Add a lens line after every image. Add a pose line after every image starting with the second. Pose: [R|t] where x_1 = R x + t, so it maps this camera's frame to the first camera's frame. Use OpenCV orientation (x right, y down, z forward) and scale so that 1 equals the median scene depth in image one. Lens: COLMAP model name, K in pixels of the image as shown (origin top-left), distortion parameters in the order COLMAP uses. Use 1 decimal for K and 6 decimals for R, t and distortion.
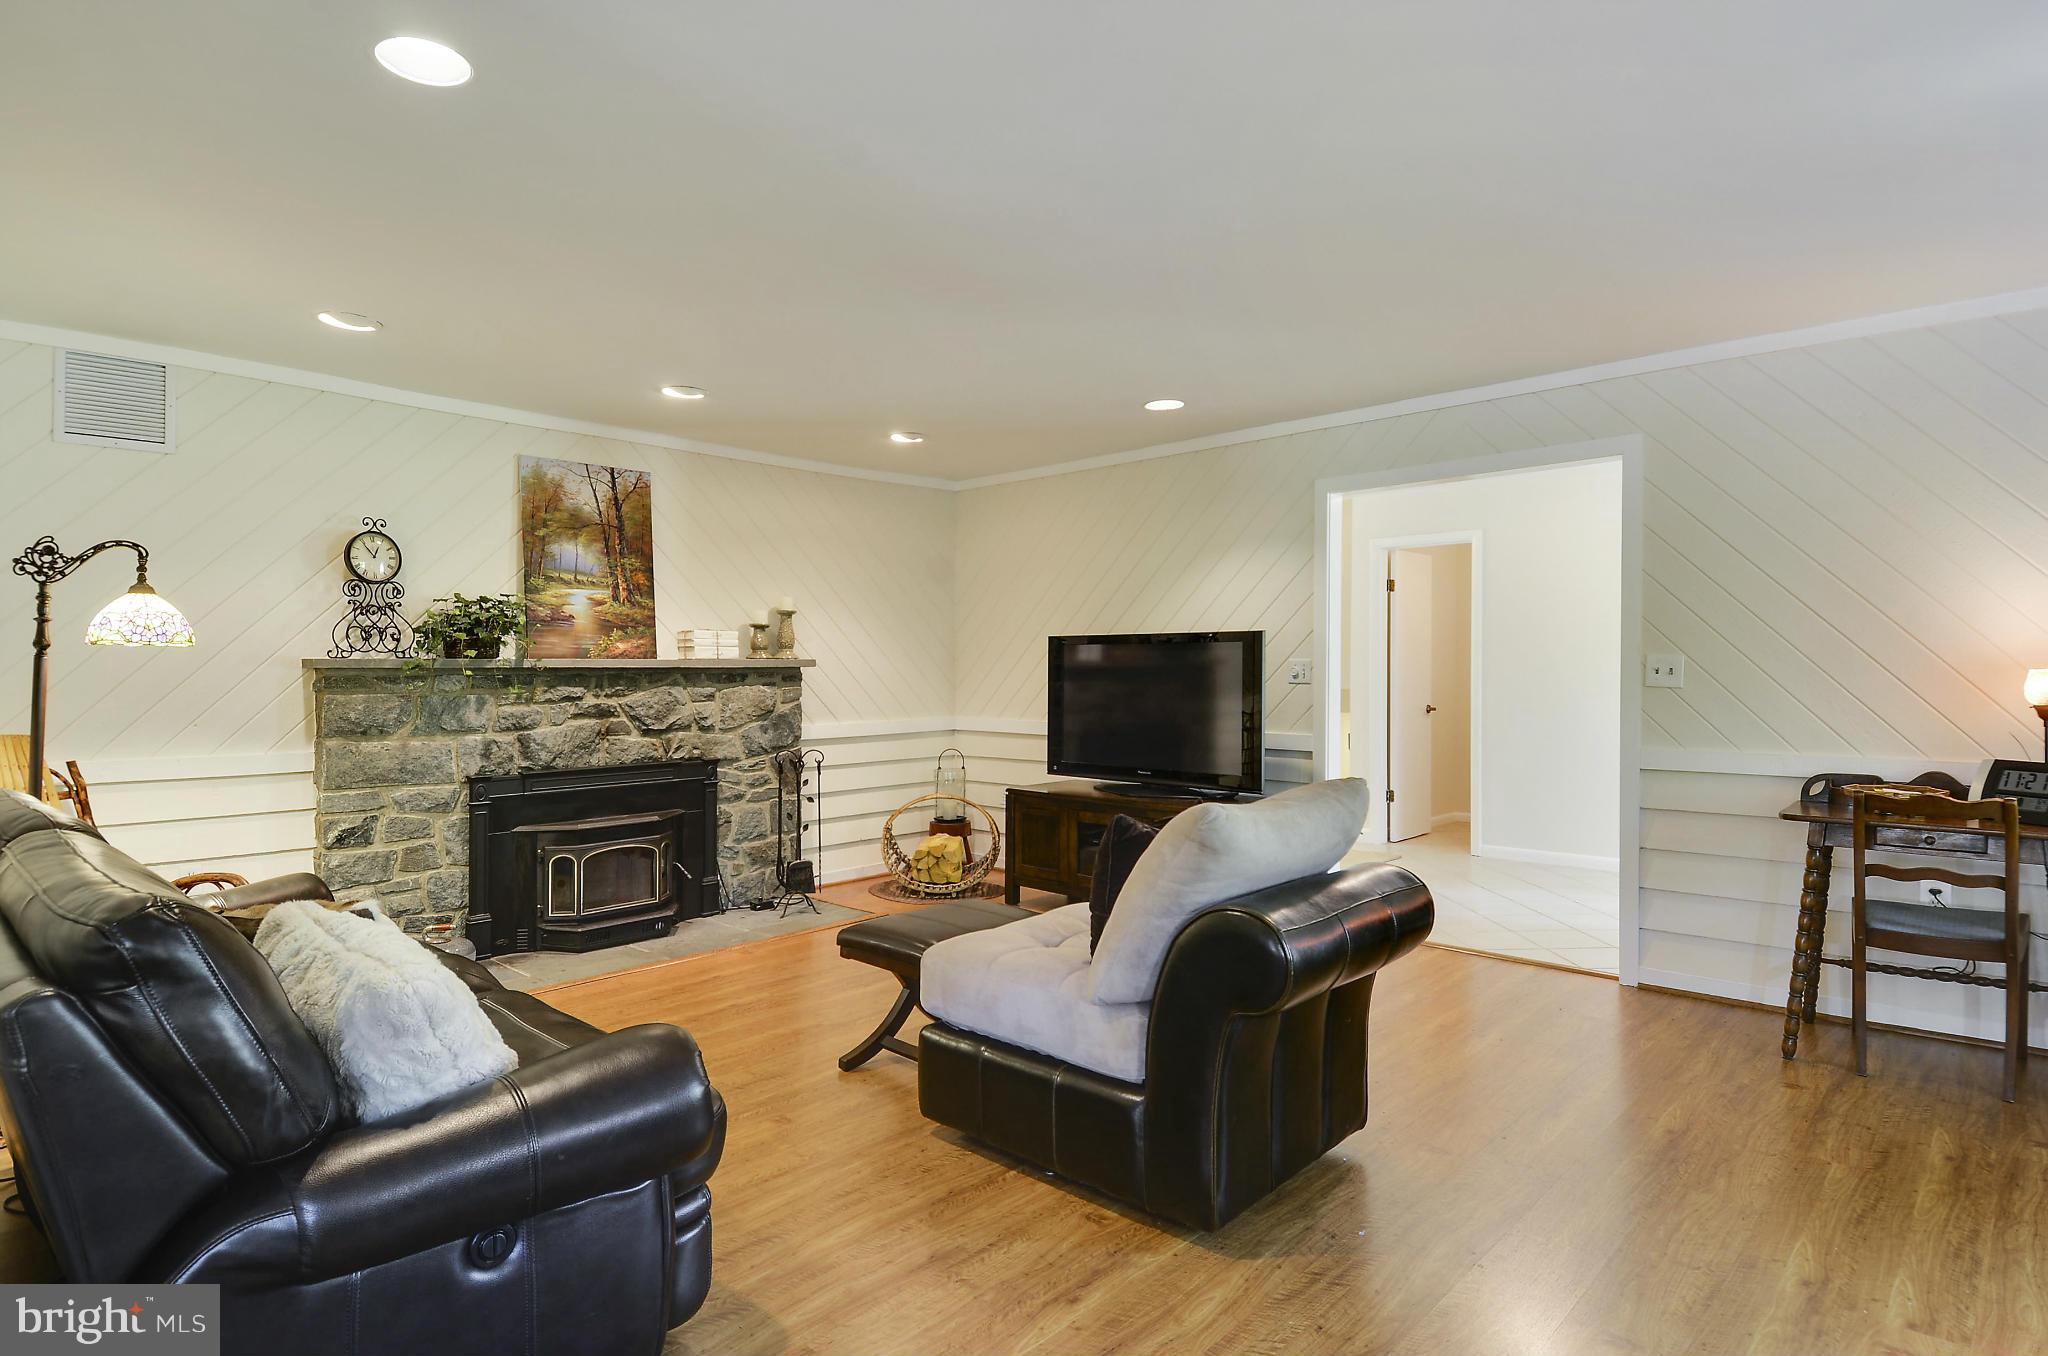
lens RADIAL K [[1088.9, 0, 1024.0], [0, 1088.9, 678.0], [0, 0, 1]] dist [0.003026, -0.000266]
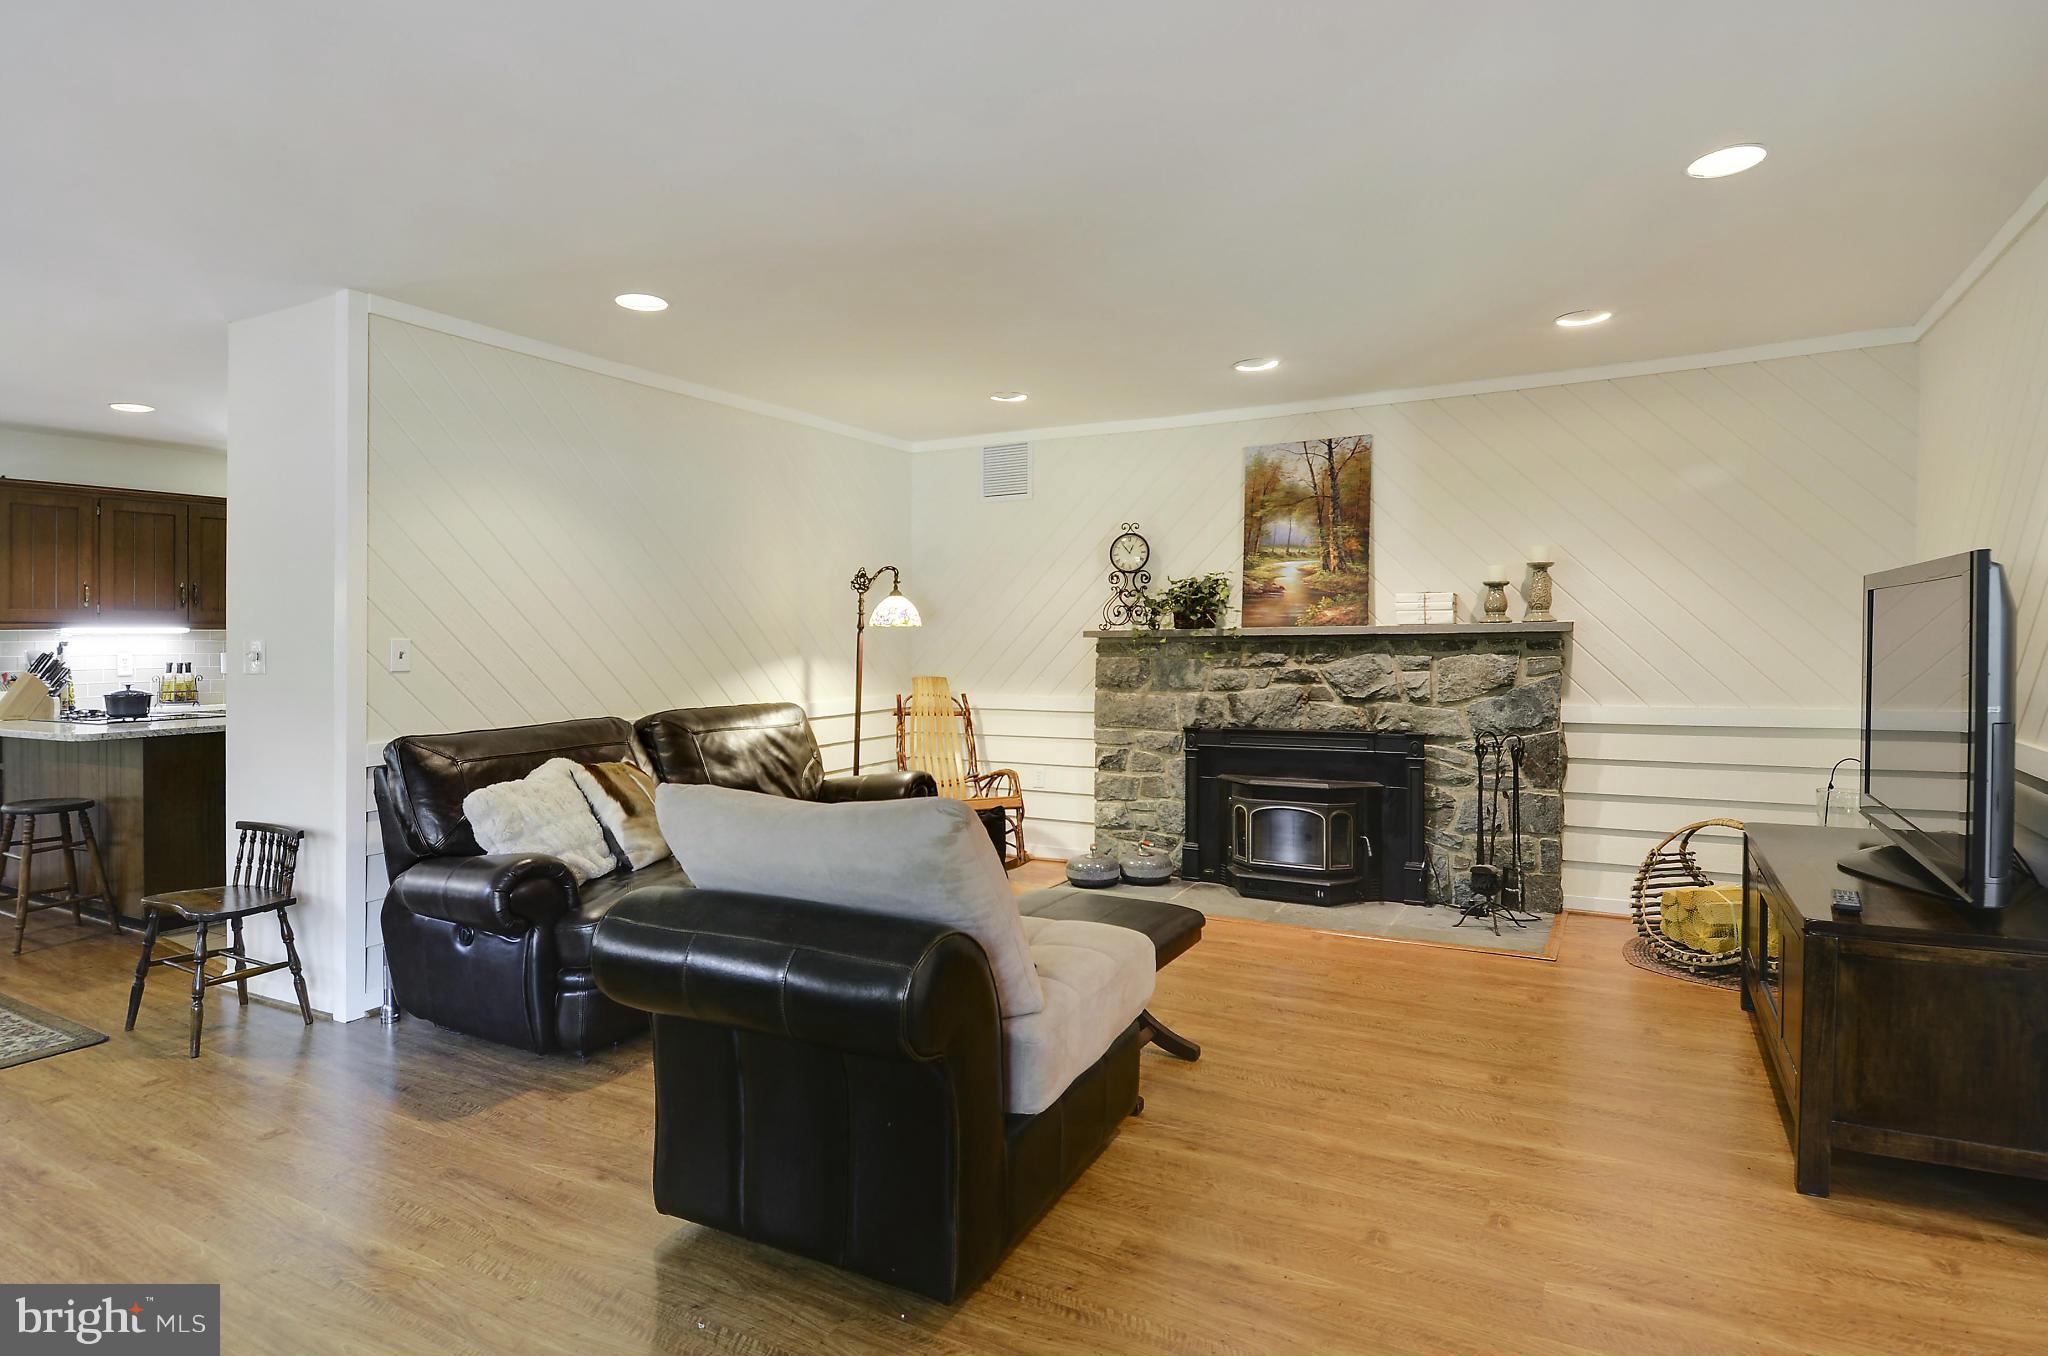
lens RADIAL K [[1065.6, 0, 1021.9], [0, 1065.6, 641.1], [0, 0, 1]] dist [0.002364, -0.000436]
pose [[0.224548, -0.000215, -0.974463, 0.548455], [0.000207, 1.000000, -0.000173, -0.003595], [0.974463, -0.000163, 0.224548, 0.511077]]
